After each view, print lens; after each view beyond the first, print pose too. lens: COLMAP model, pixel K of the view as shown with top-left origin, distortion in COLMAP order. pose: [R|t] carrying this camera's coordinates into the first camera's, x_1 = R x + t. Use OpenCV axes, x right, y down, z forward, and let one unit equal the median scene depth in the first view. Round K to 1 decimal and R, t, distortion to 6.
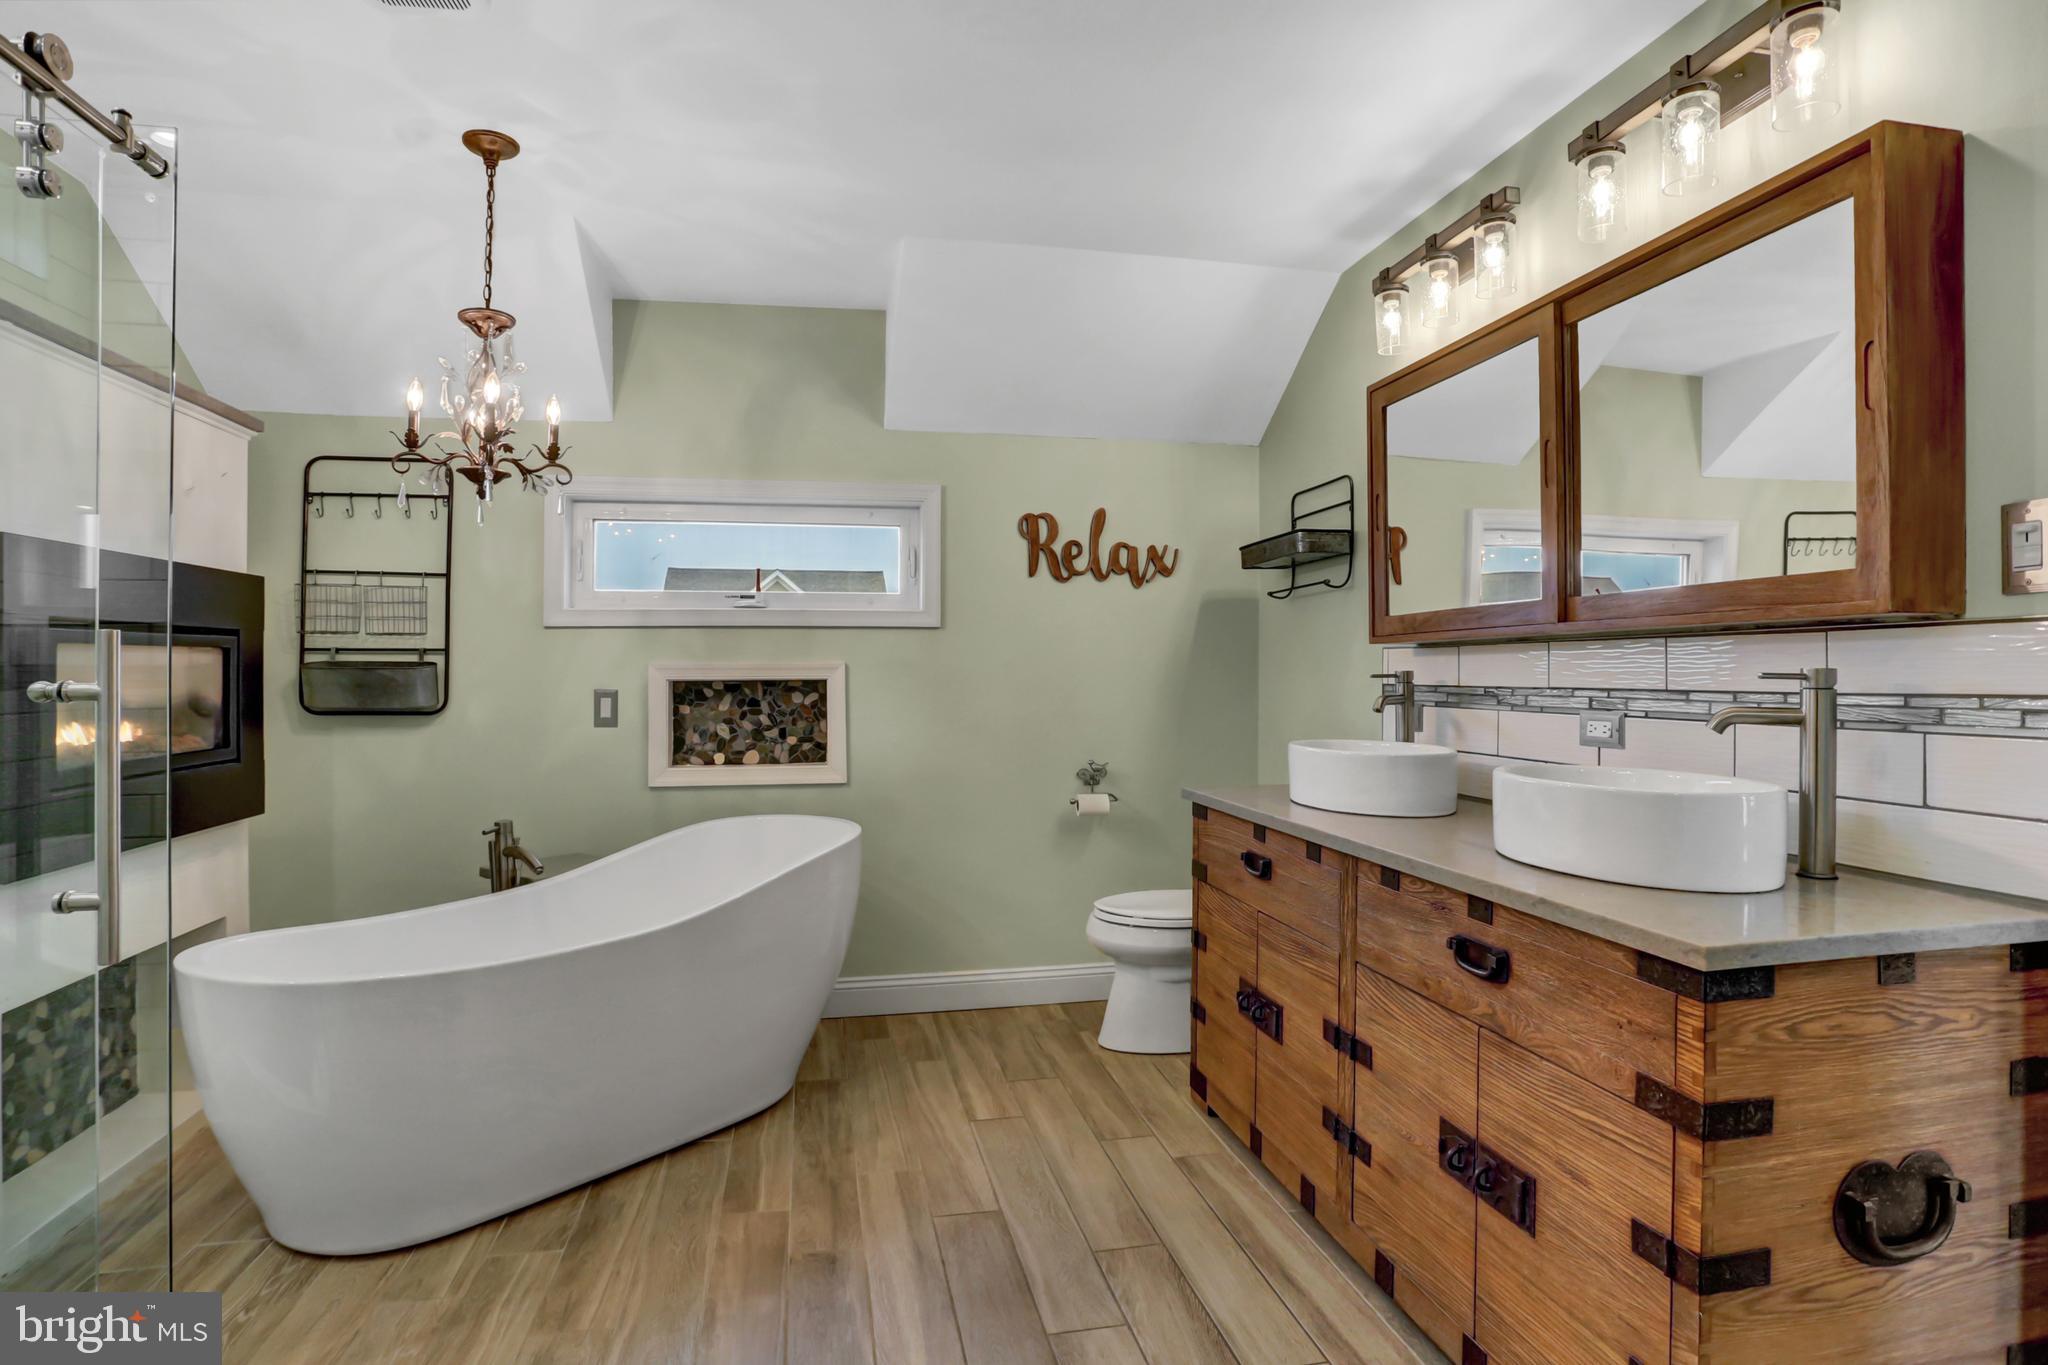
lens RADIAL K [[1010.7, 0, 1024.3], [0, 1010.7, 666.8], [0, 0, 1]] dist [-0.060120, 0.020141]
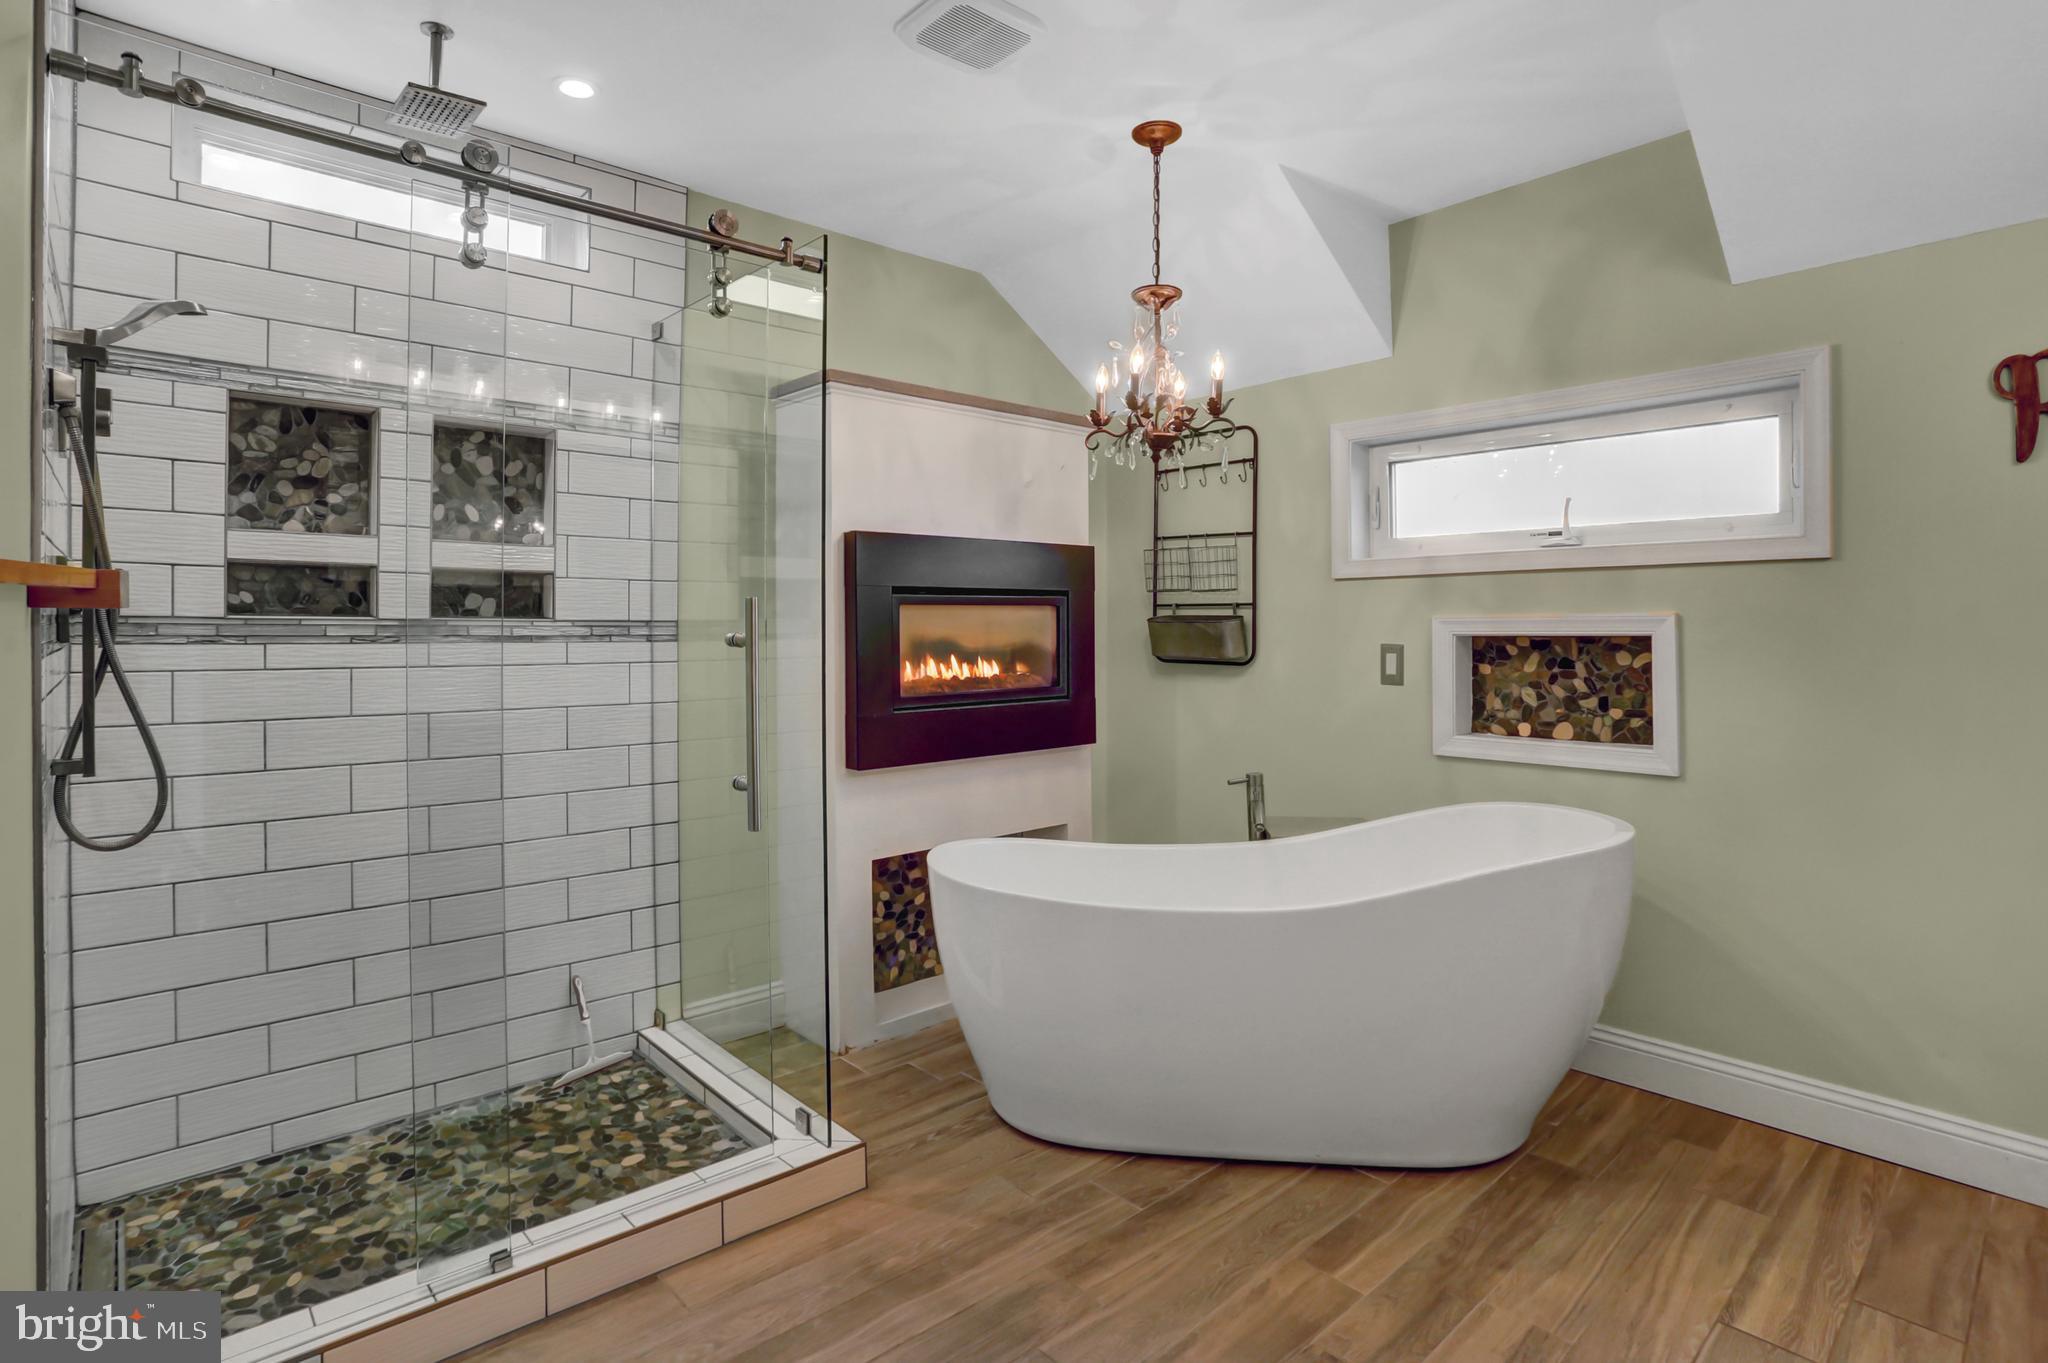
lens RADIAL K [[1040.8, 0, 1025.3], [0, 1040.8, 573.6], [0, 0, 1]] dist [-0.063225, 0.021355]
pose [[0.513464, -0.038892, -0.857229, 0.238050], [0.003545, 0.999060, -0.043203, -0.002609], [0.858104, 0.019145, 0.513119, 0.226825]]
